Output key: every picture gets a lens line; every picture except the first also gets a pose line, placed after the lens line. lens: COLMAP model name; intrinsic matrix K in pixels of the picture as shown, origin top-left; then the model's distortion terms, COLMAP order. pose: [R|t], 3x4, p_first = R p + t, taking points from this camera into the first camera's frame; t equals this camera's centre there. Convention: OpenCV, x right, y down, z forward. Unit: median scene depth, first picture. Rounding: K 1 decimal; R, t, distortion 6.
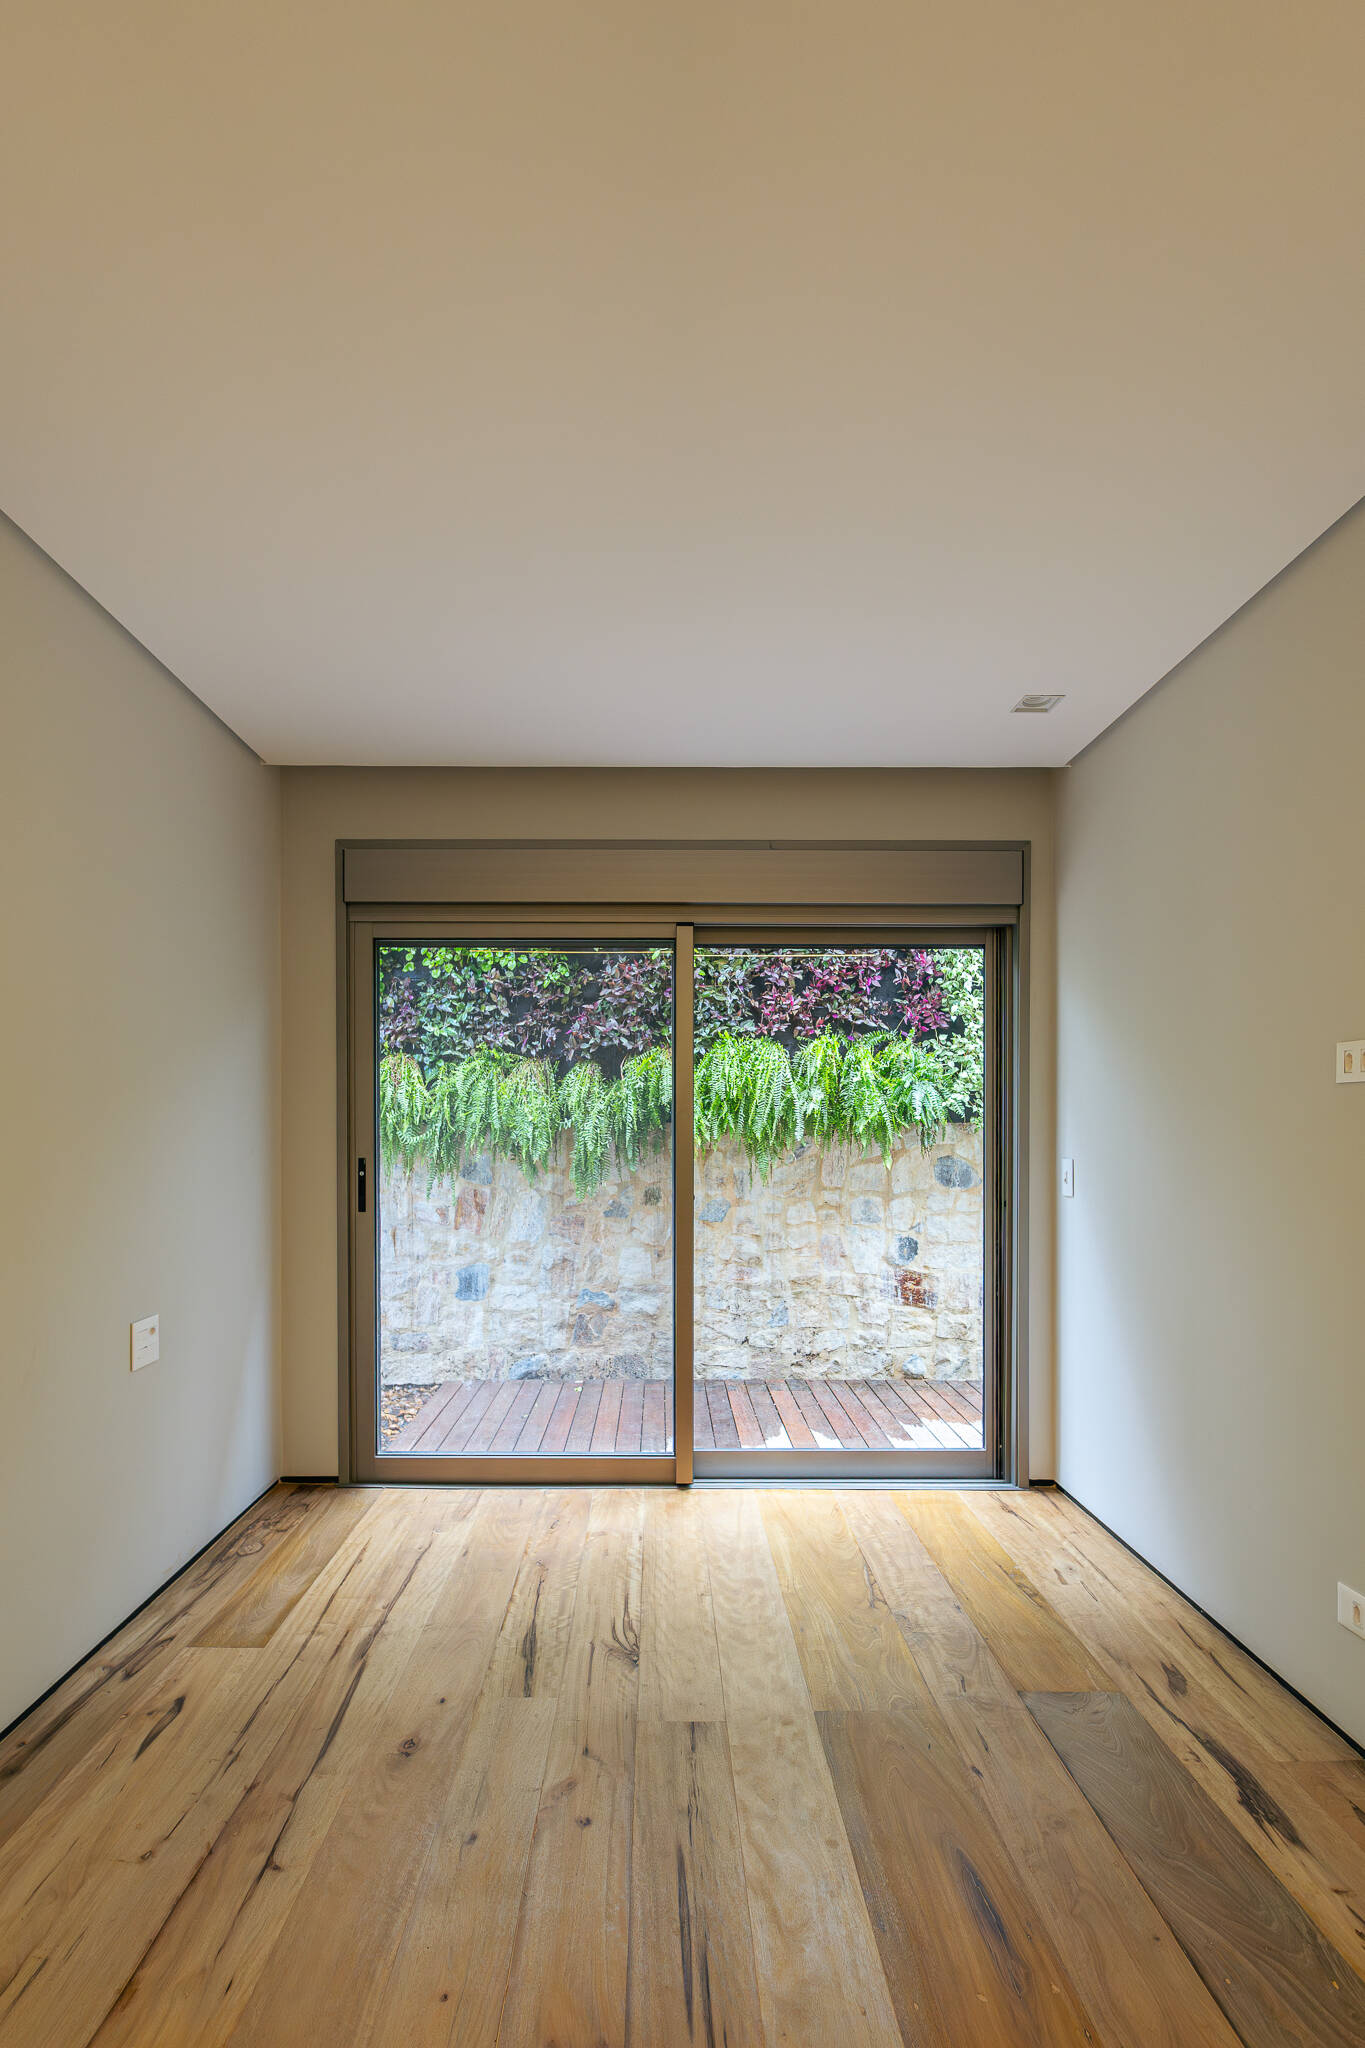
lens RADIAL K [[1012.8, 0, 668.9], [0, 1012.8, 1134.4], [0, 0, 1]] dist [-0.007087, 0.000753]
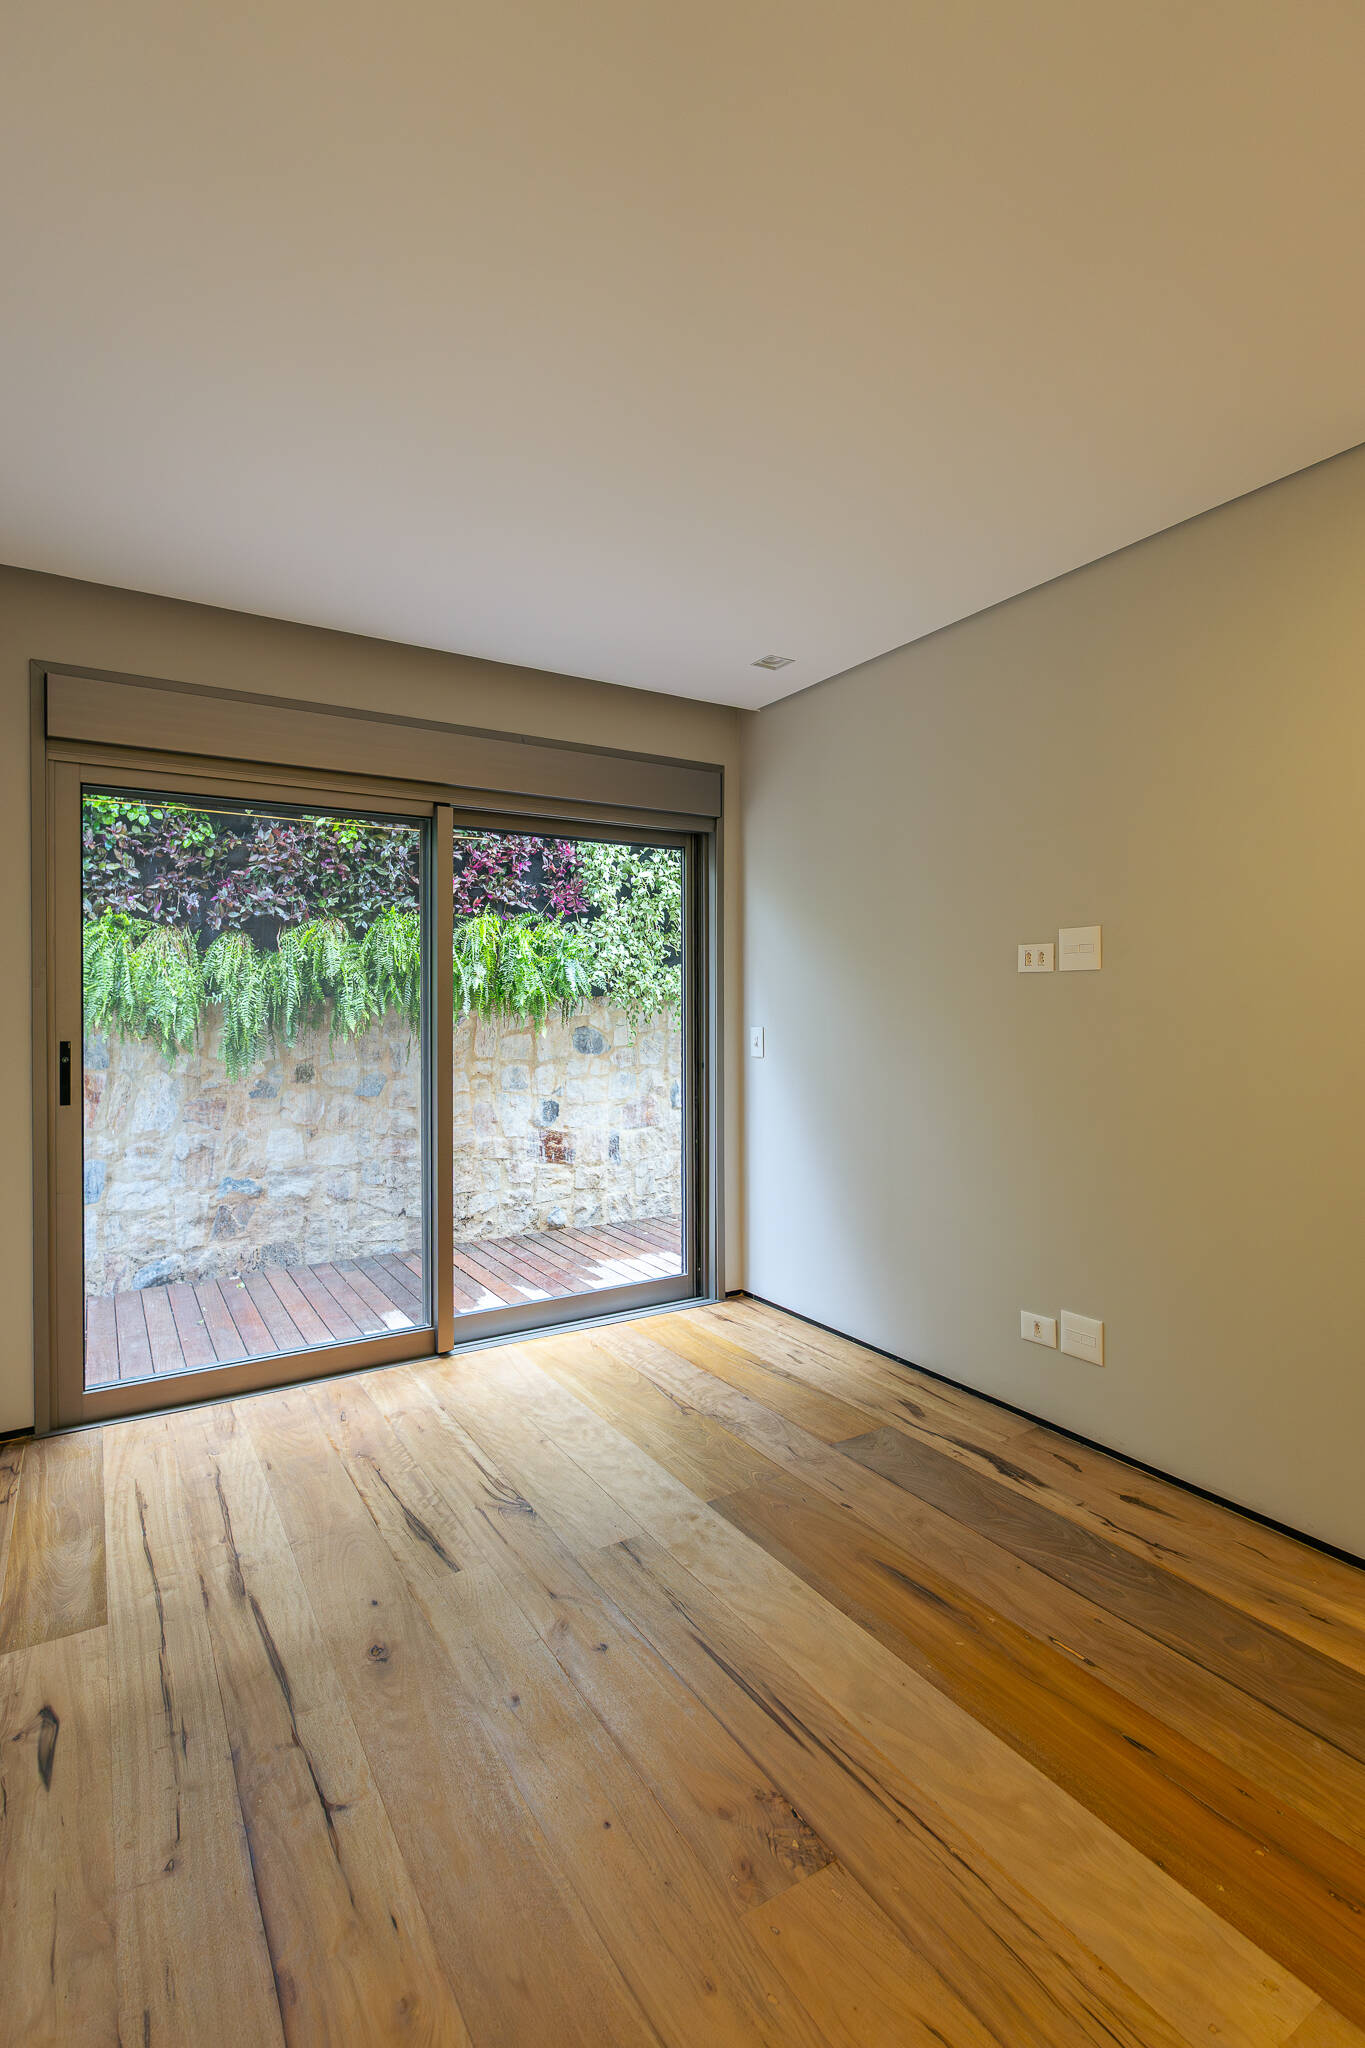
lens RADIAL K [[968.3, 0, 711.2], [0, 968.3, 991.8], [0, 0, 1]] dist [-0.005203, 0.001187]
pose [[0.841668, 0.000683, 0.539995, -0.194576], [0.006705, 0.999909, -0.011716, -0.003321], [-0.539954, 0.013482, 0.841587, 0.019757]]
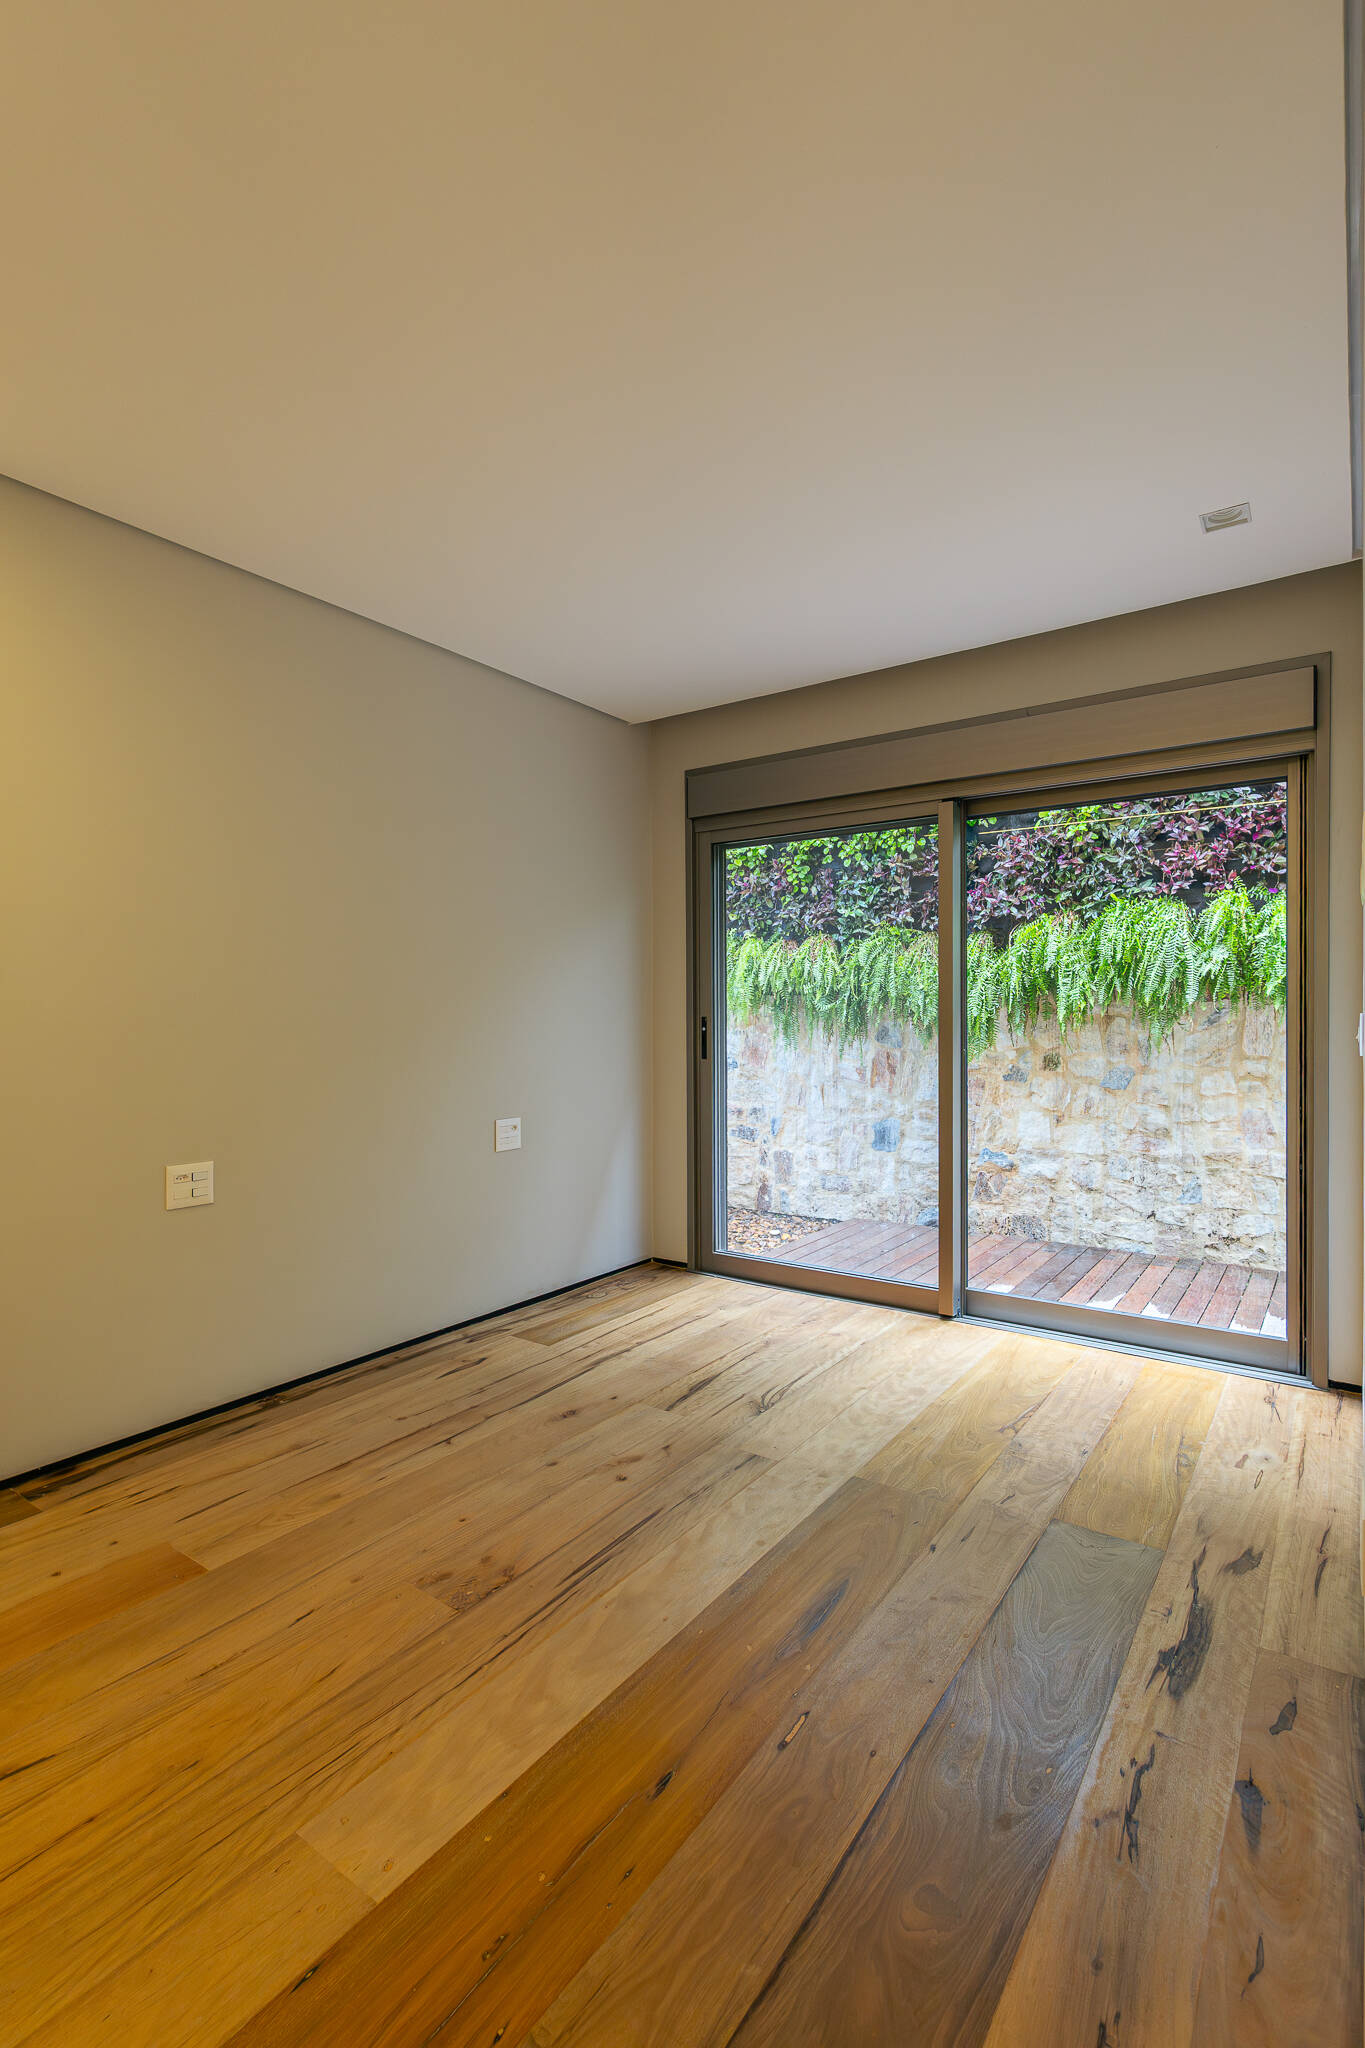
lens RADIAL K [[988.3, 0, 682.5], [0, 988.3, 1024.0], [0, 0, 1]] dist [-0.004847, 0.000662]
pose [[0.806228, -0.000150, -0.591605, 0.281329], [0.003503, 0.999984, 0.004521, 0.018061], [0.591594, -0.005717, 0.806216, -0.014613]]
